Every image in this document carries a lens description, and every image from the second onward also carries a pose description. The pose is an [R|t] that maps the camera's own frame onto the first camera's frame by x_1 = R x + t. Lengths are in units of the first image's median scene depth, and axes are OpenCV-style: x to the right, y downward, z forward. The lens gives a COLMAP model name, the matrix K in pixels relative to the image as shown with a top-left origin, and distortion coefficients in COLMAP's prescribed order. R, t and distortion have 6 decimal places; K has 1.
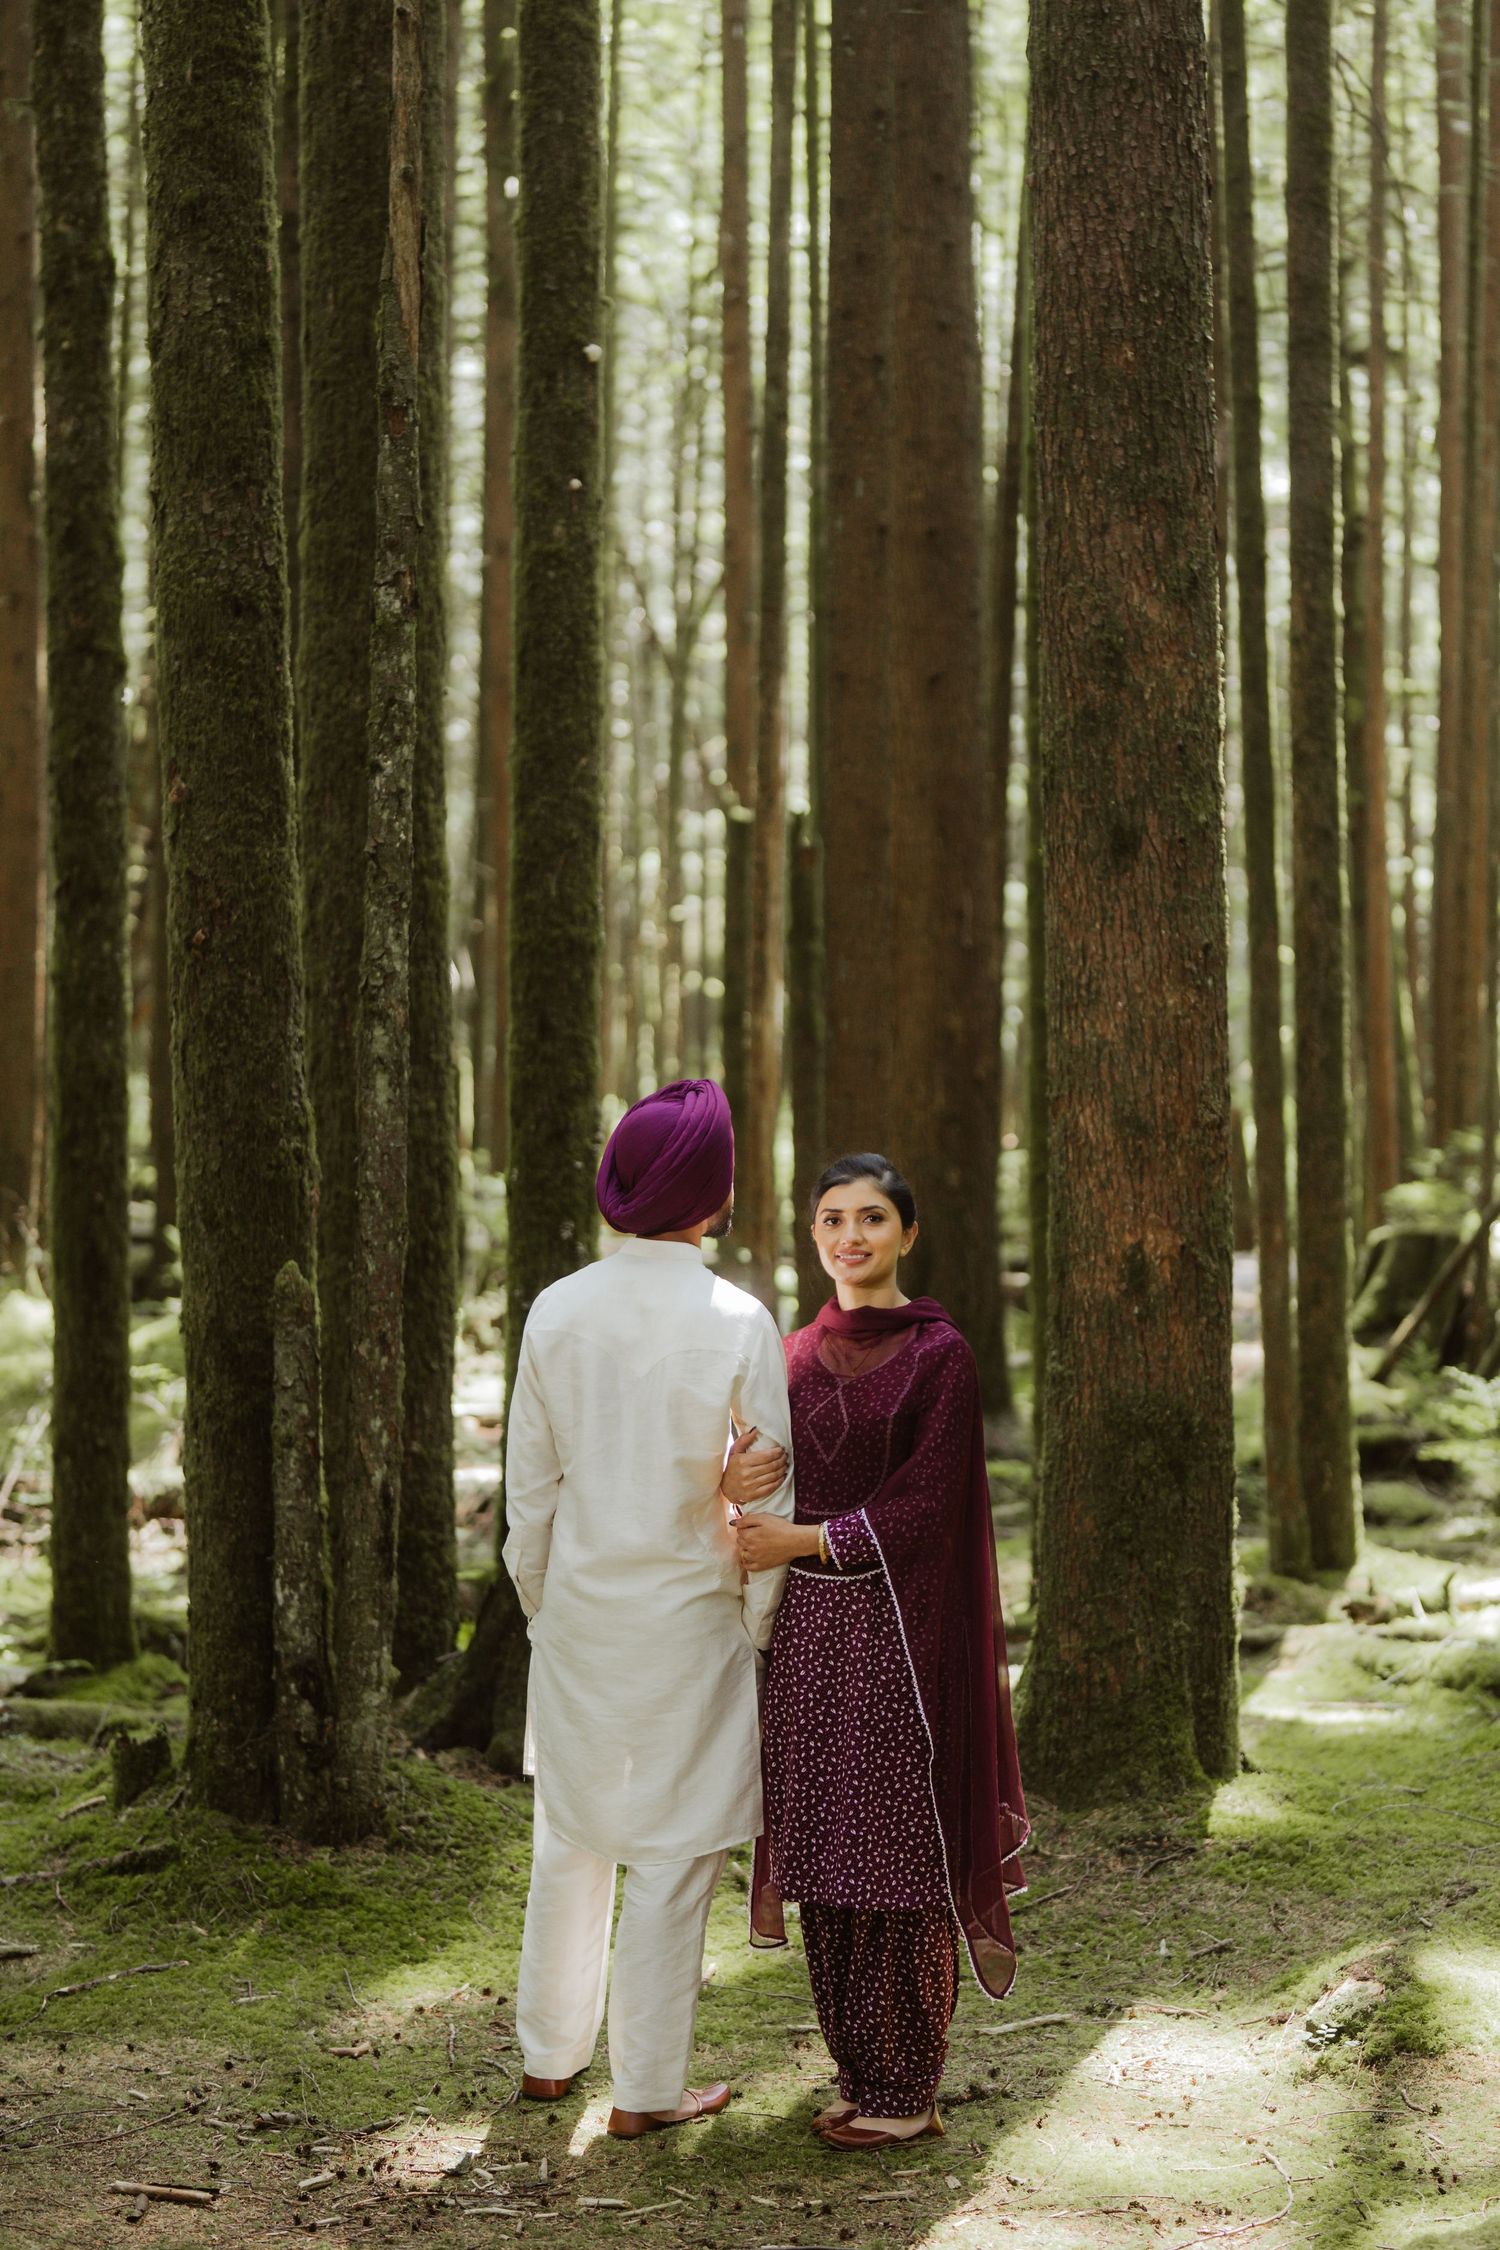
lens RADIAL K [[3988.8, 0, 814.8], [0, 3988.8, 1018.3], [0, 0, 1]] dist [0.005825, 0.000000]
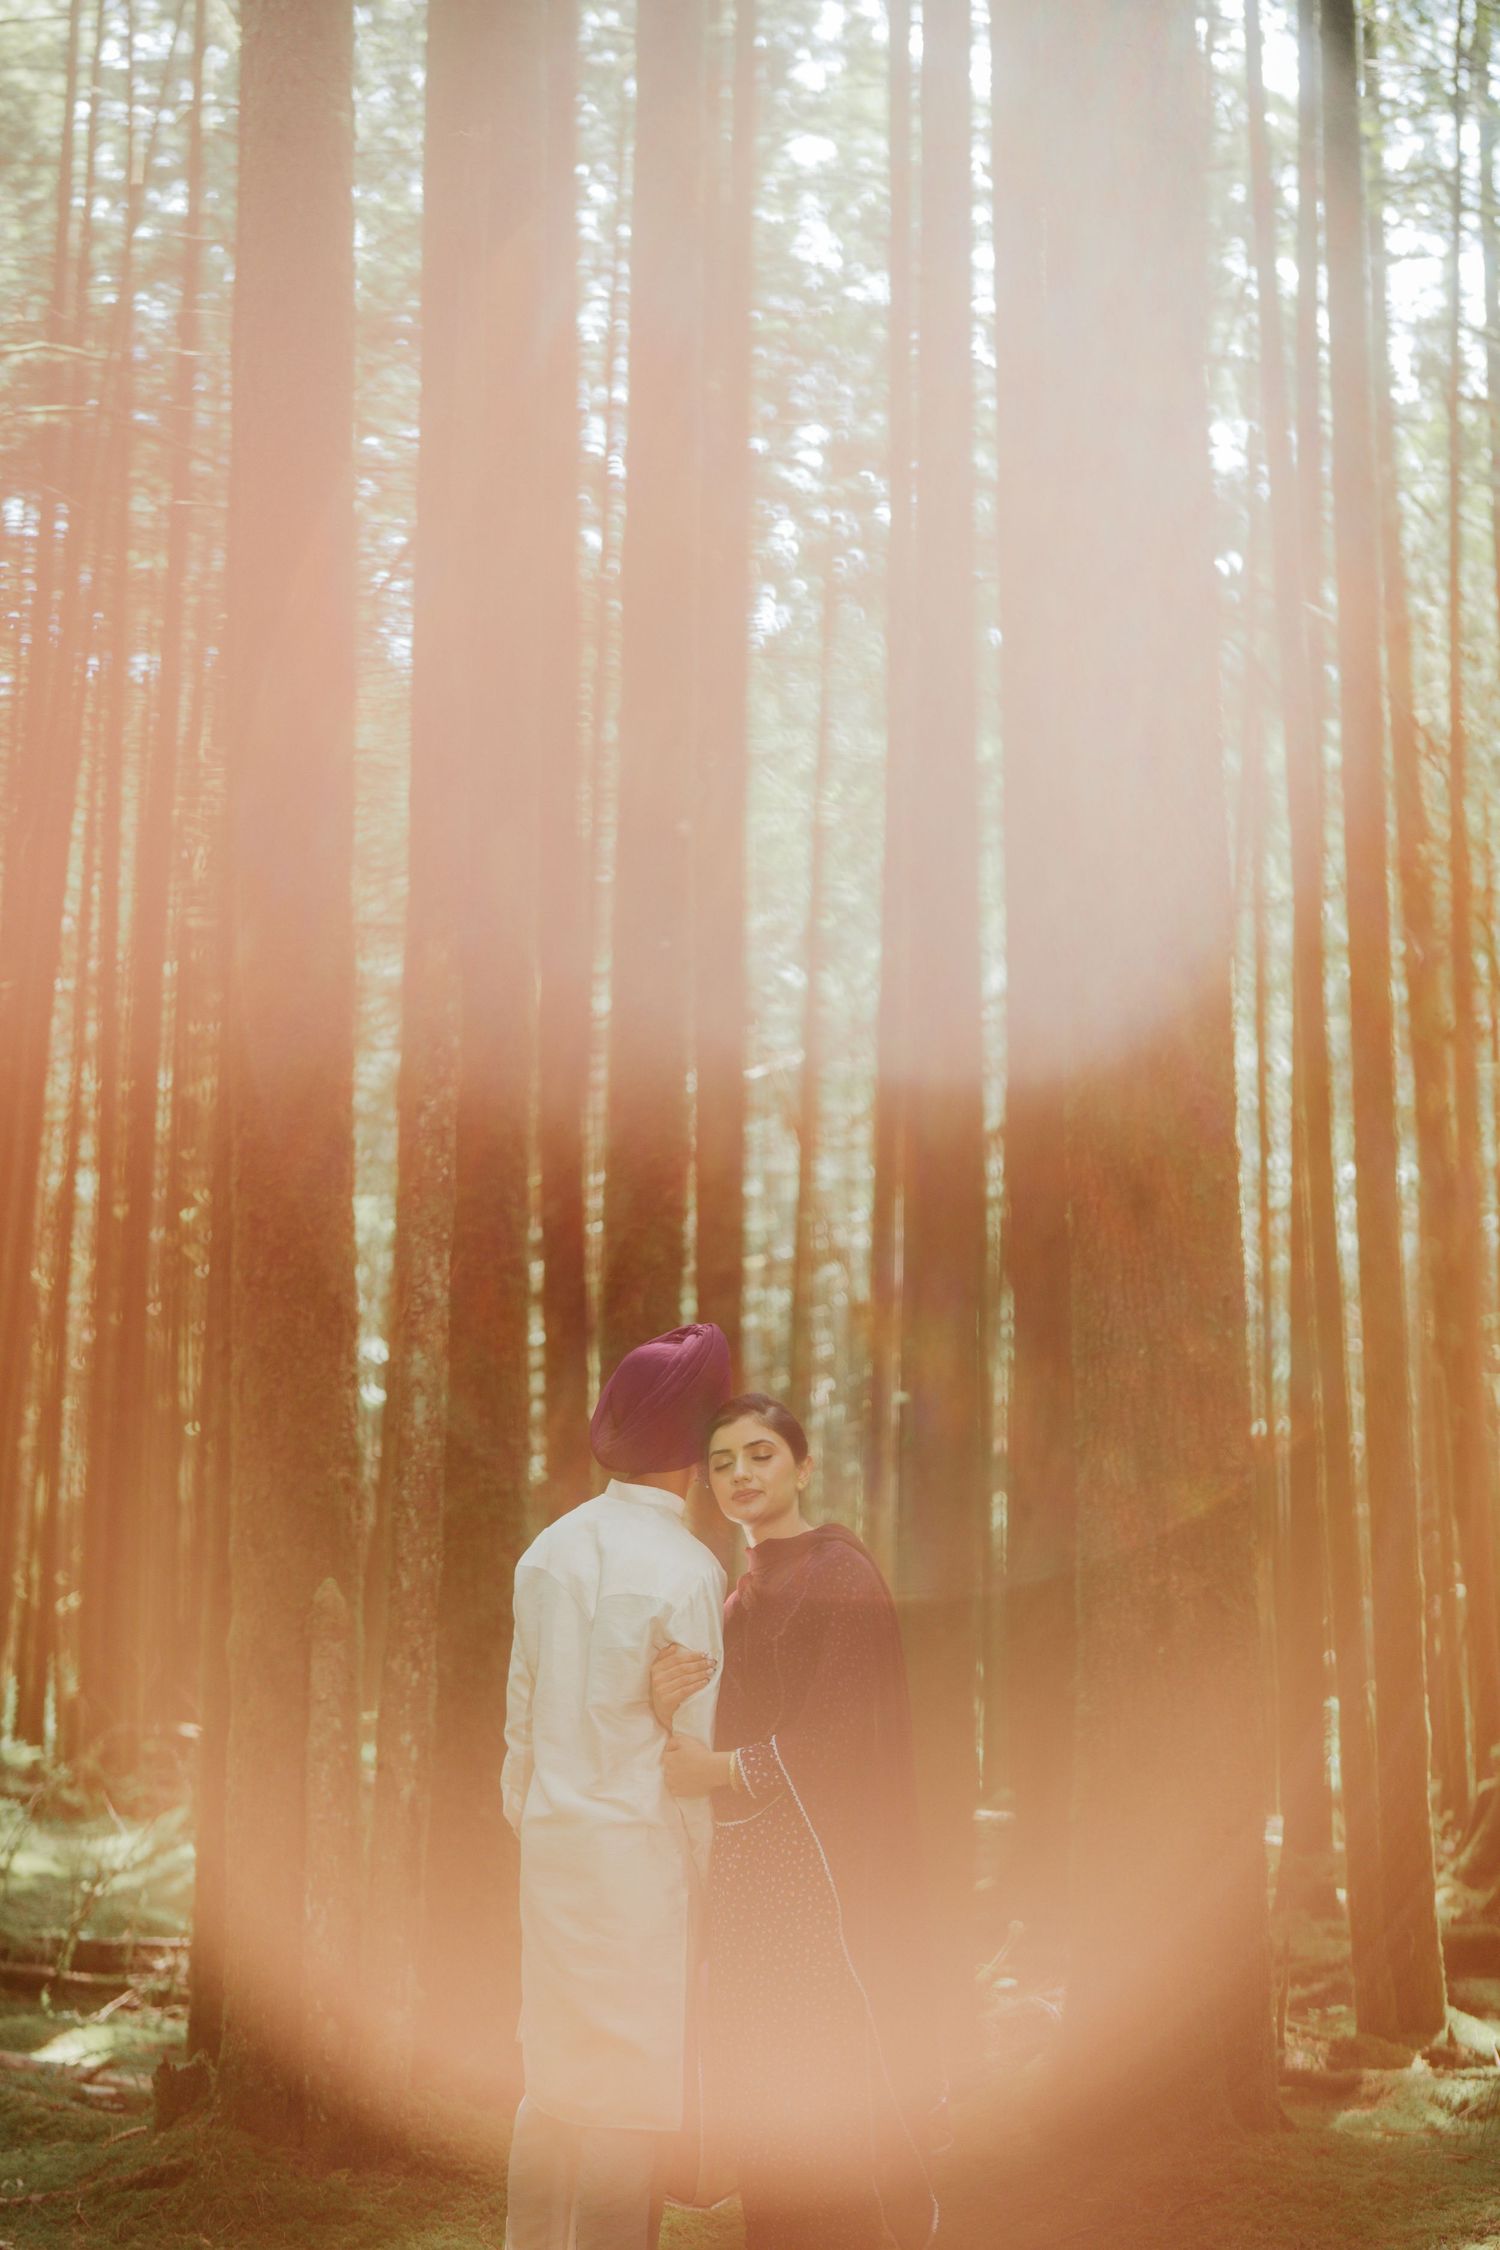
lens RADIAL K [[3291.6, 0, 757.1], [0, 3291.6, 1102.4], [0, 0, 1]] dist [0.003498, 0.000000]
pose [[0.996291, -0.008788, -0.085595, 0.053242], [-0.007197, 0.982774, -0.184671, 0.095867], [0.085743, 0.184602, 0.979066, 0.148962]]
